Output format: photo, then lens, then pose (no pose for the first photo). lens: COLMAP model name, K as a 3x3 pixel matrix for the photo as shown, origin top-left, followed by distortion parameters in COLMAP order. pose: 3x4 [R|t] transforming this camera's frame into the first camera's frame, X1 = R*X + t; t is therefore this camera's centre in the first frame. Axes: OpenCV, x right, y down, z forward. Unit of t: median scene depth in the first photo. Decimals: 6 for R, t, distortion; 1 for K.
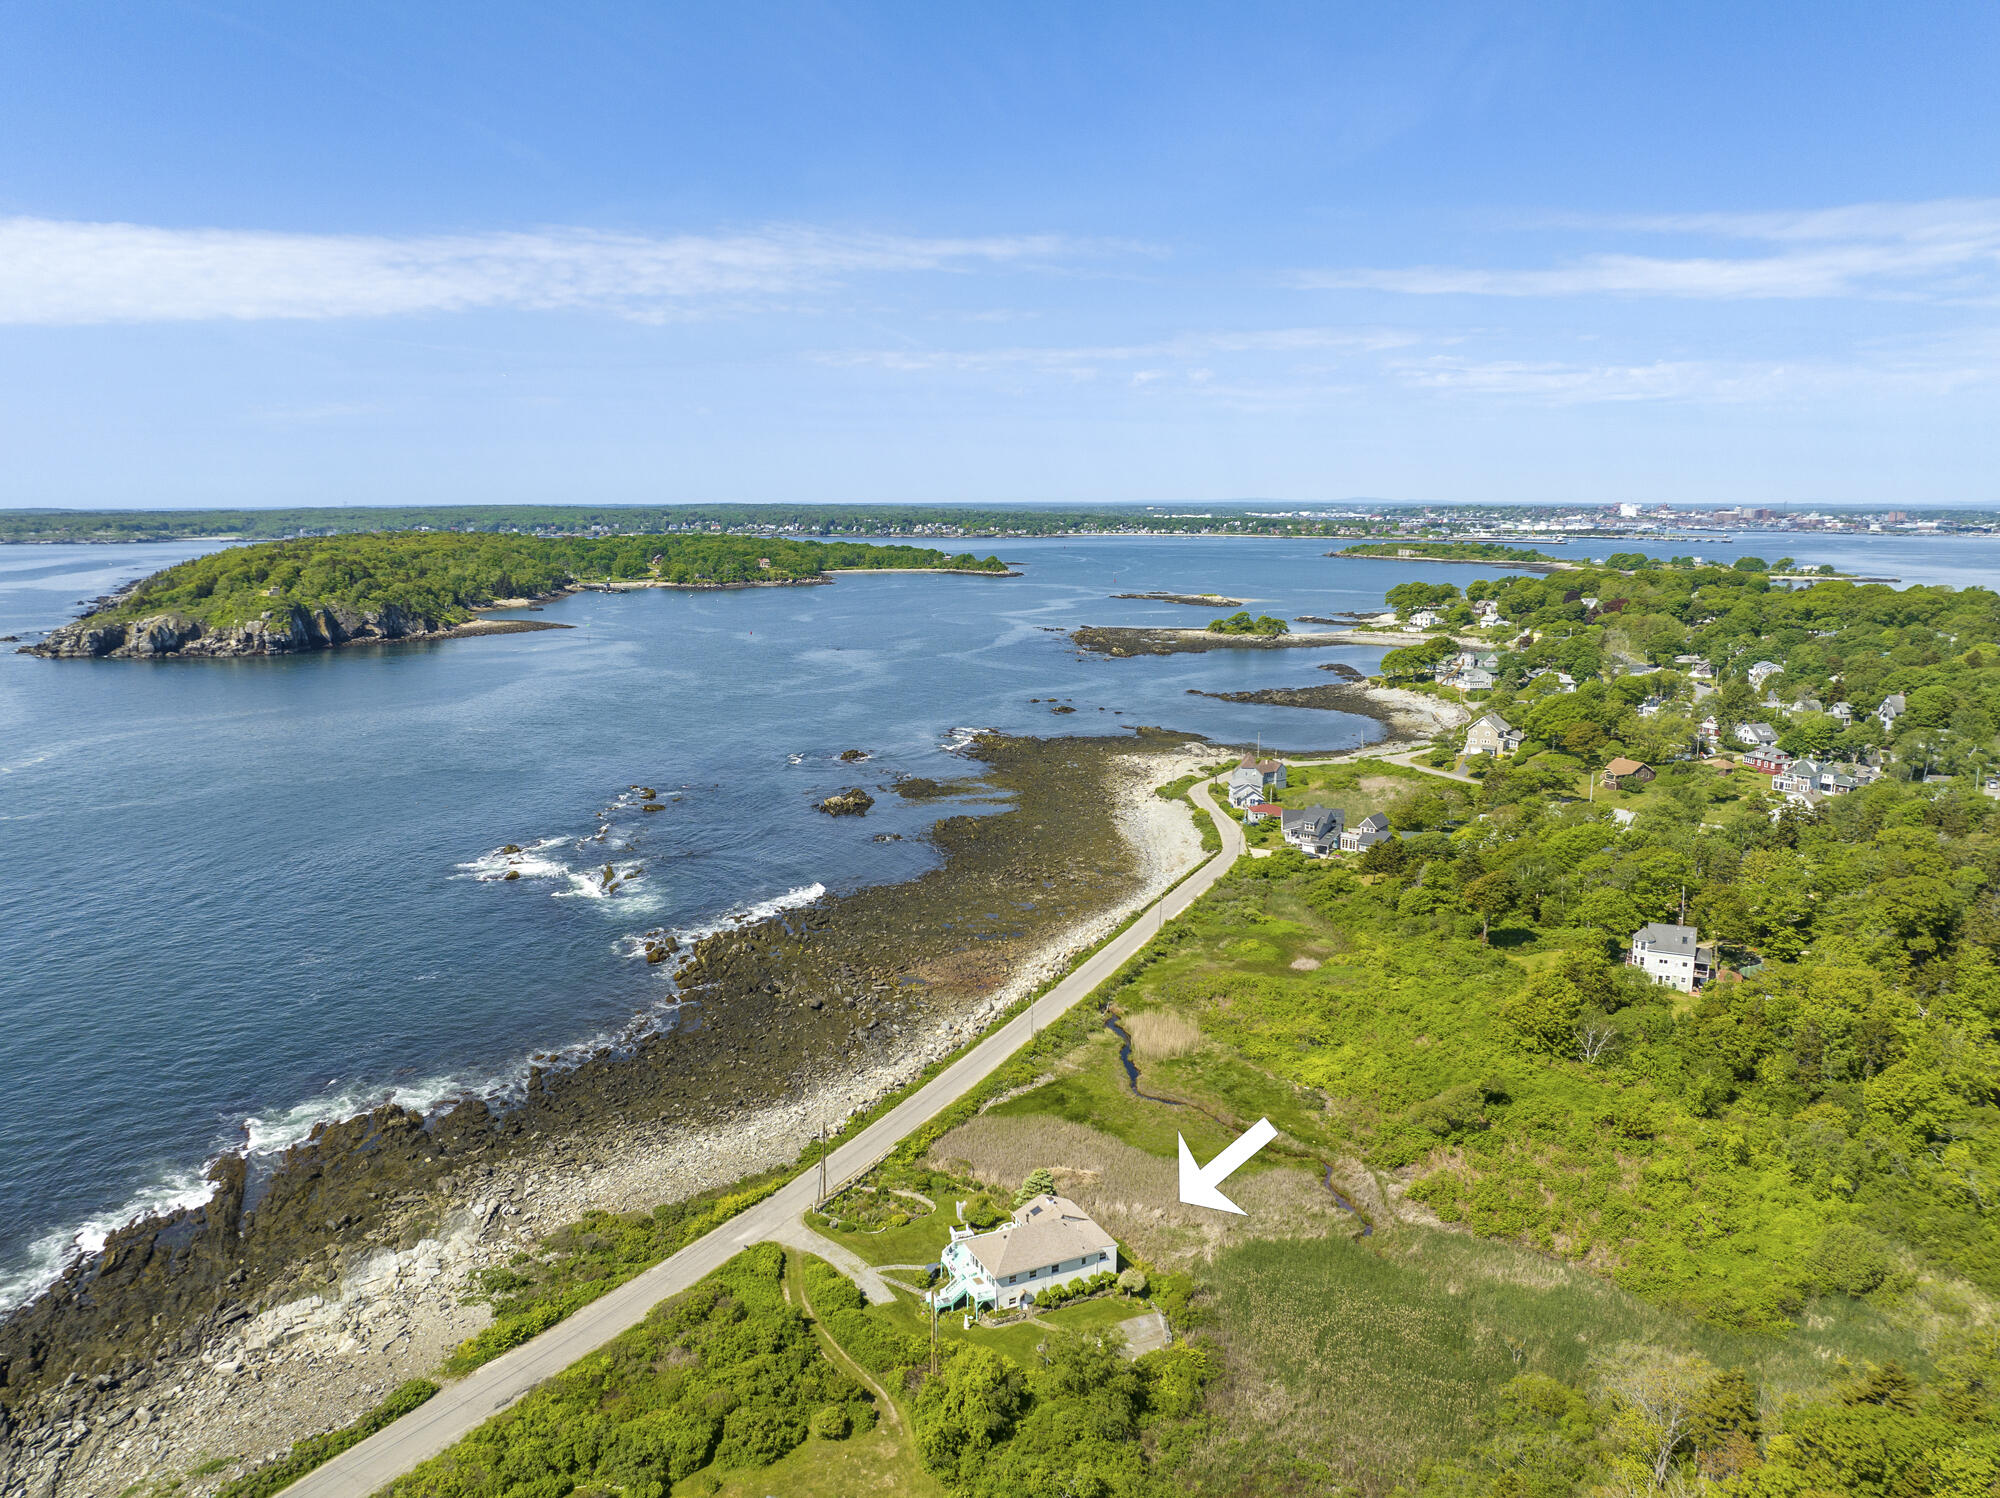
lens RADIAL K [[1473.1, 0, 1006.2], [0, 1473.1, 749.1], [0, 0, 1]] dist [-0.017534, 0.002564]
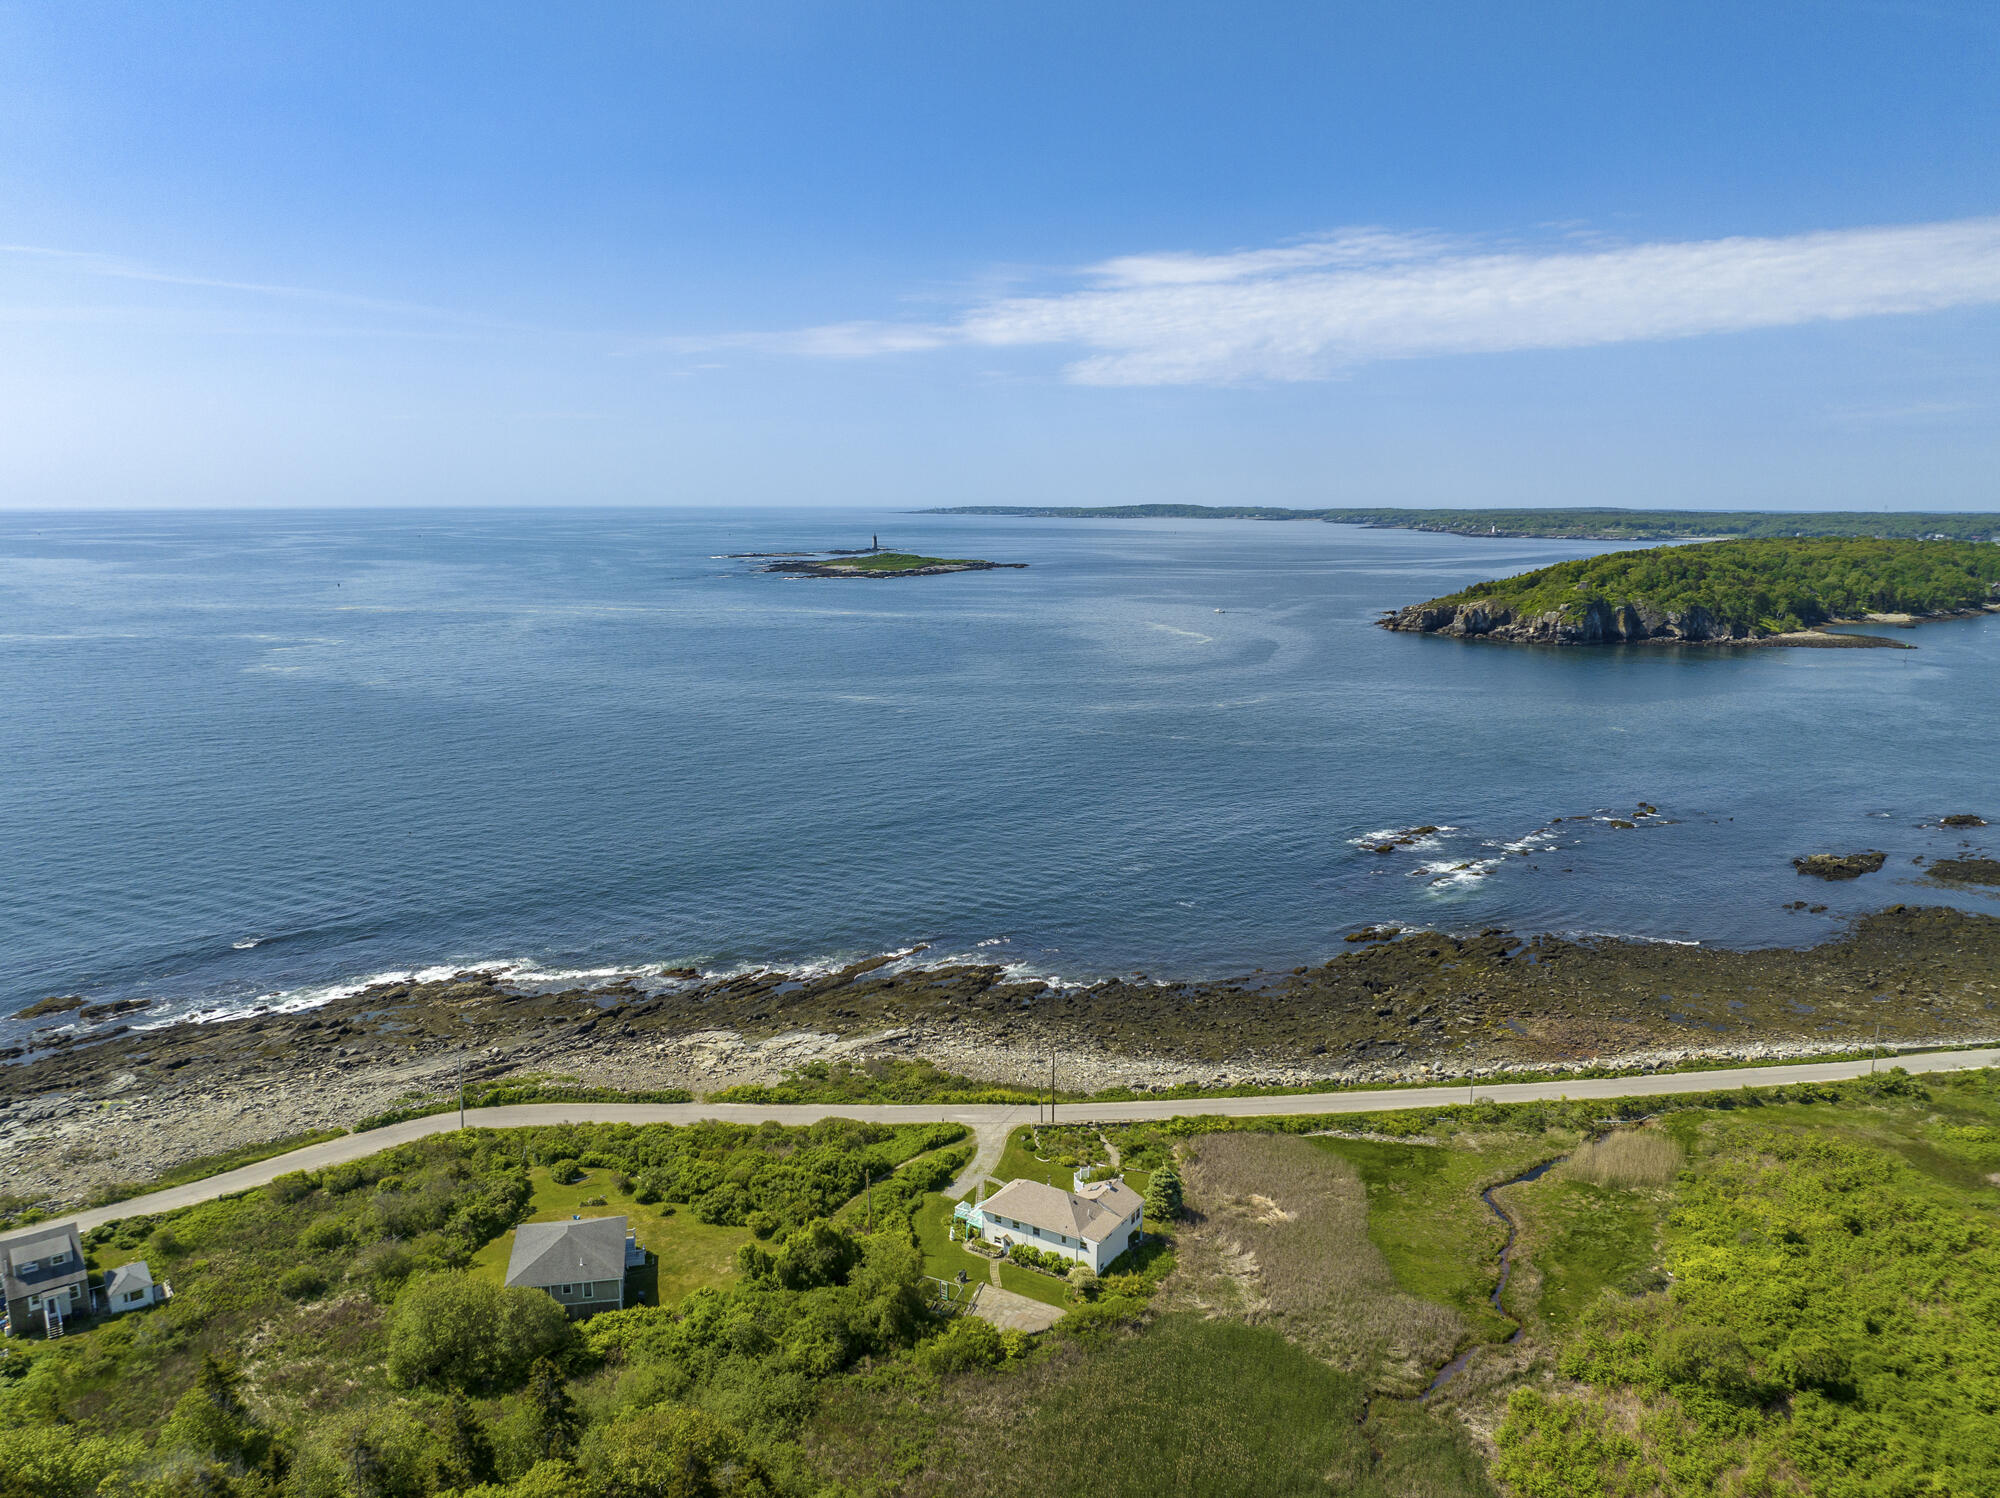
lens RADIAL K [[1473.1, 0, 1006.2], [0, 1473.1, 749.1], [0, 0, 1]] dist [-0.017534, 0.002564]
pose [[0.534881, 0.147873, -0.831887, 0.183042], [-0.149787, 0.985567, 0.078882, -0.013203], [0.831544, 0.082414, 0.549311, 0.084464]]
